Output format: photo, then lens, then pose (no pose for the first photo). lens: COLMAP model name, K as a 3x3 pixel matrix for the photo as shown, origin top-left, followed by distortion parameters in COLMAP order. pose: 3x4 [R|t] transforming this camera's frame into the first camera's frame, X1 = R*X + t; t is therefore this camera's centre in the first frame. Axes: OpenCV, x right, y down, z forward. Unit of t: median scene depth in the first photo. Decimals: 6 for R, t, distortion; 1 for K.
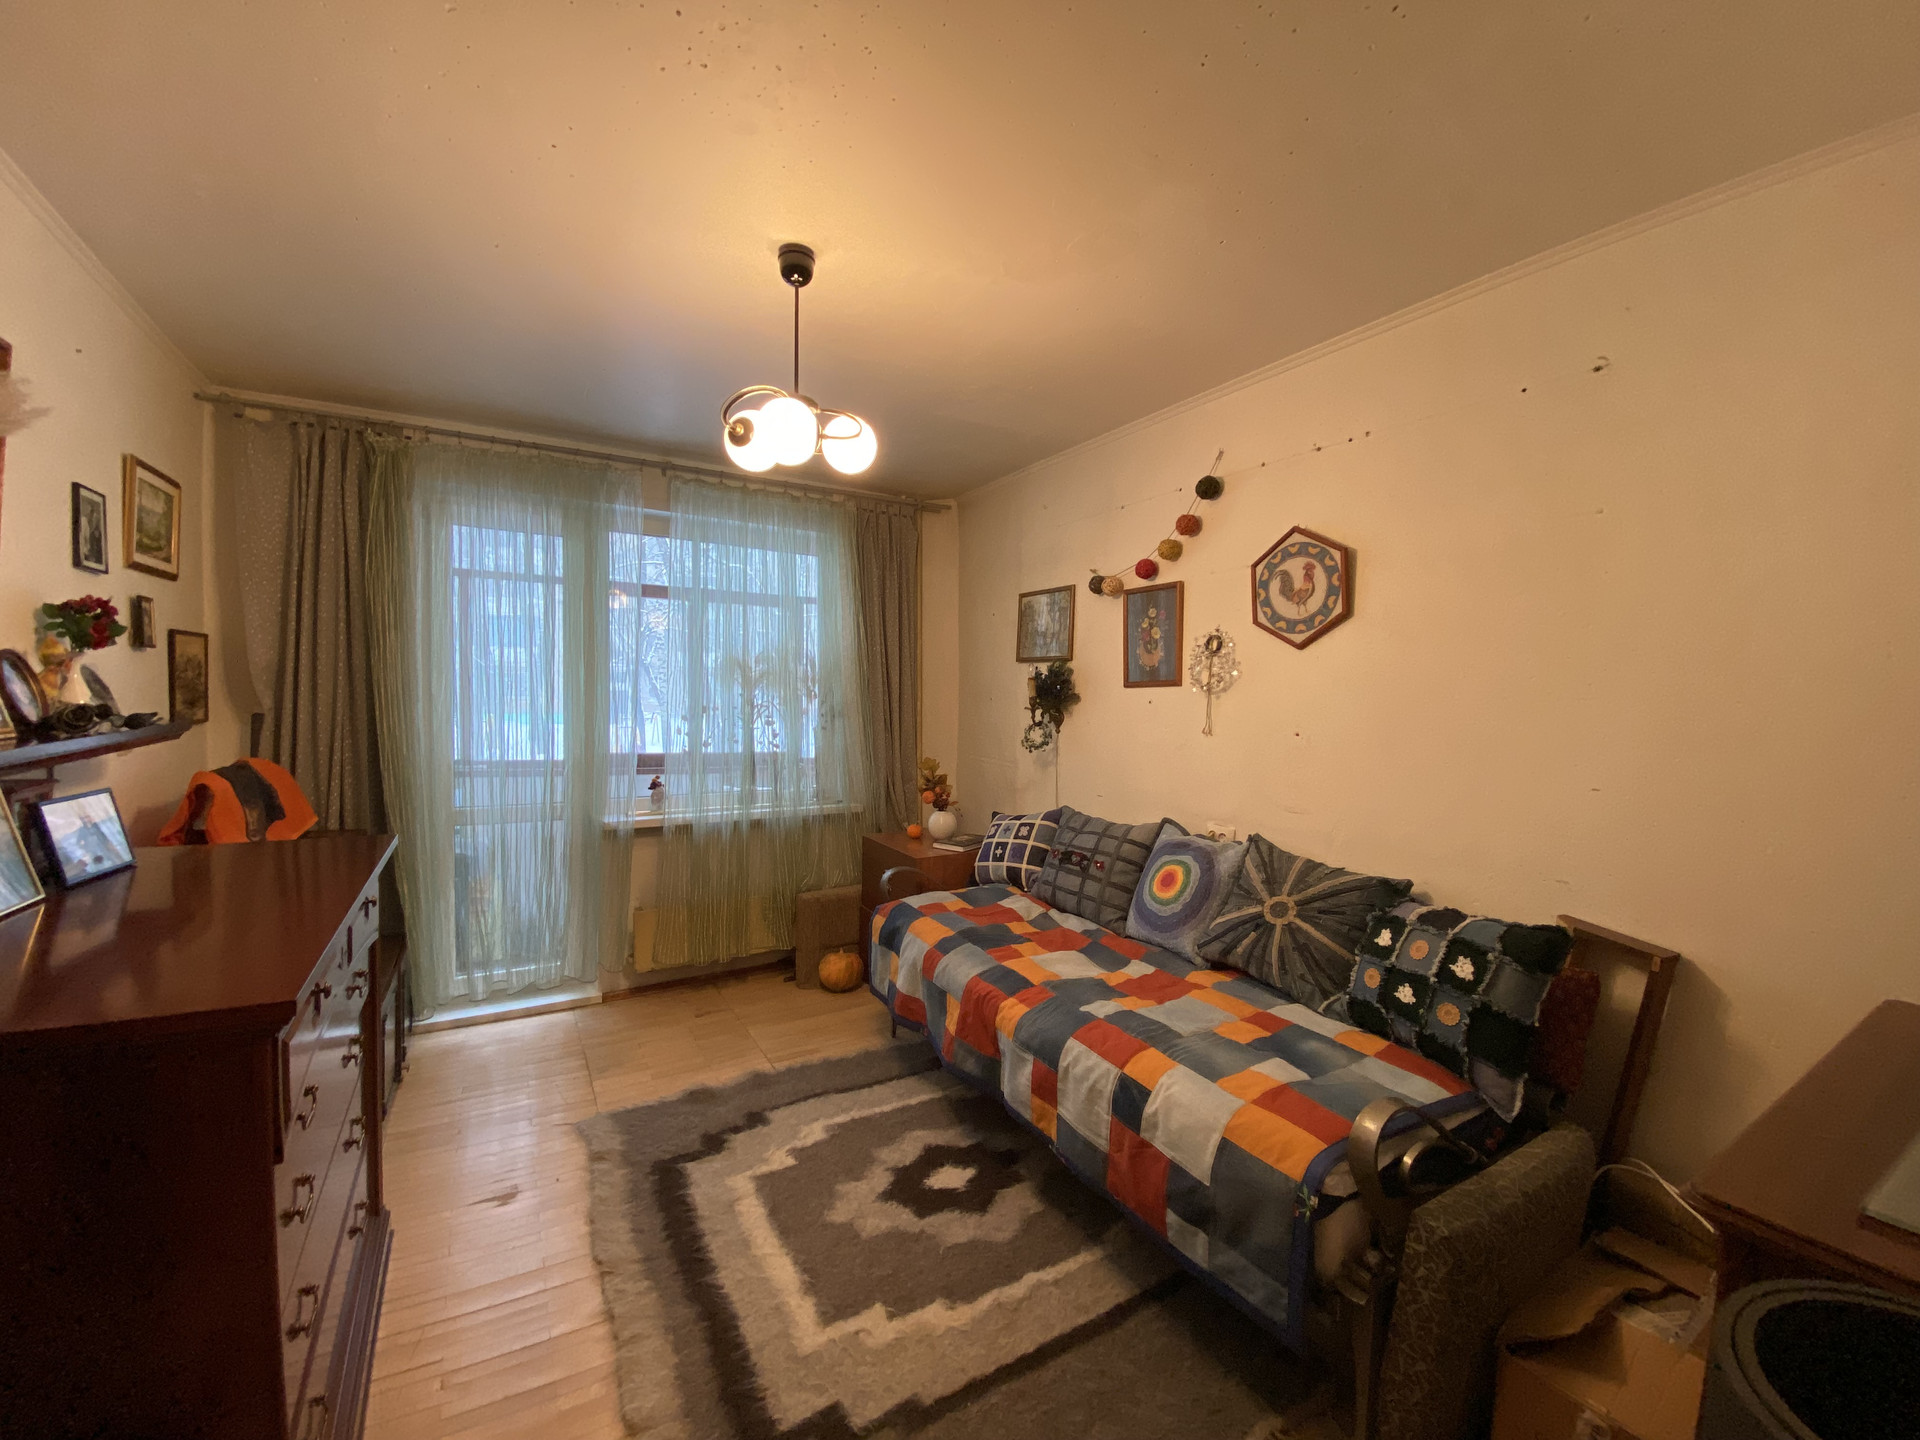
lens RADIAL K [[775.5, 0, 955.9], [0, 775.5, 722.0], [0, 0, 1]] dist [0.031054, -0.027839]
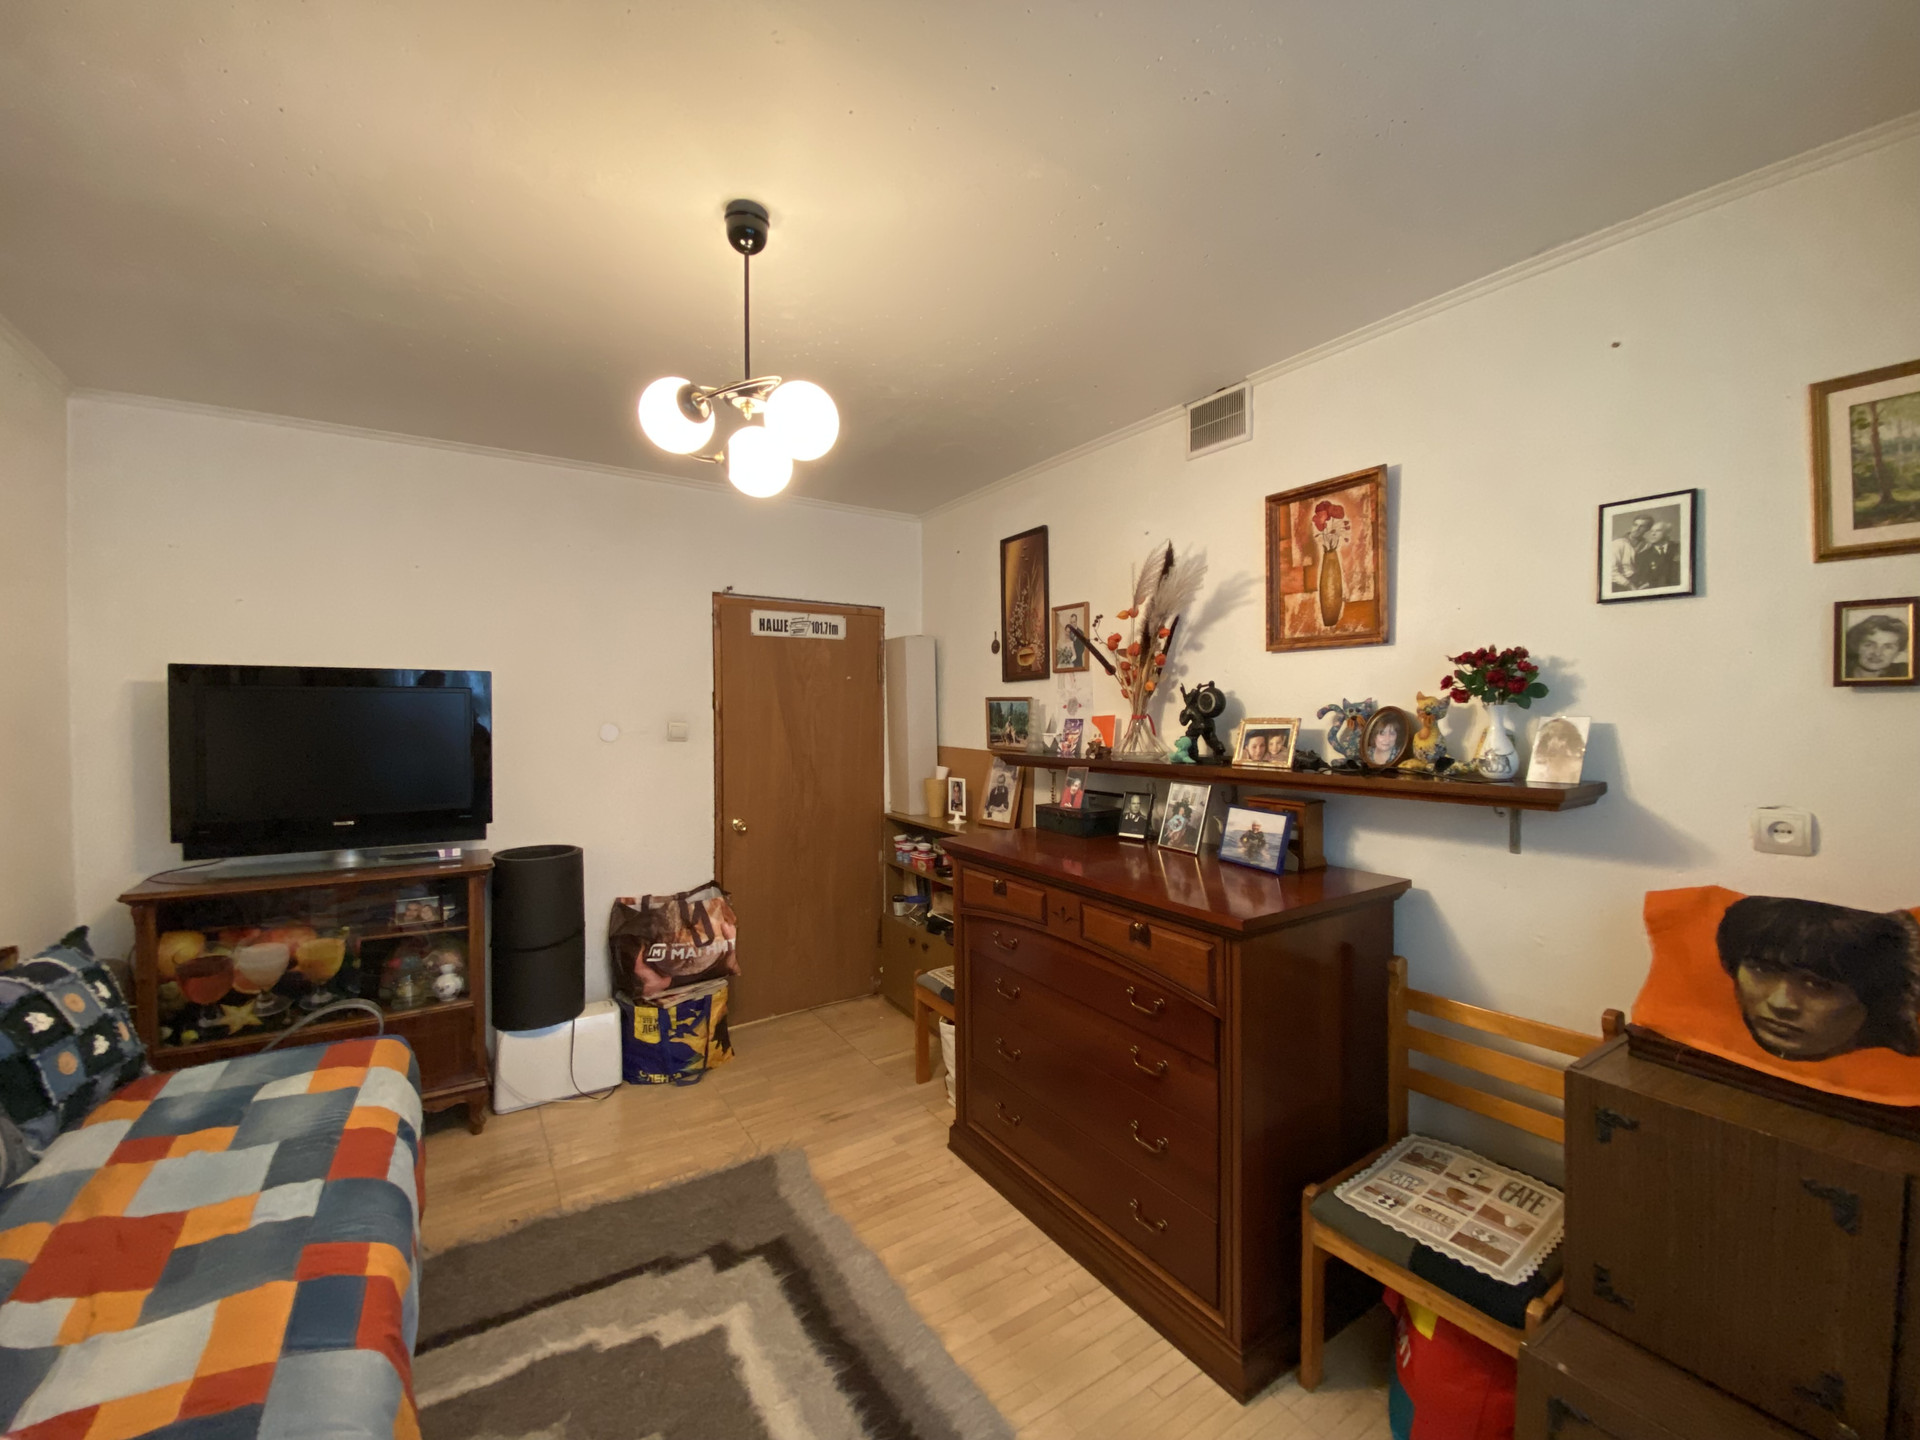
lens RADIAL K [[775.5, 0, 955.9], [0, 775.5, 722.0], [0, 0, 1]] dist [0.031054, -0.027839]
pose [[-0.998962, -0.031548, -0.032855, -0.420068], [-0.033240, 0.998079, 0.052288, -0.124908], [0.031142, 0.053326, -0.998091, 1.998907]]
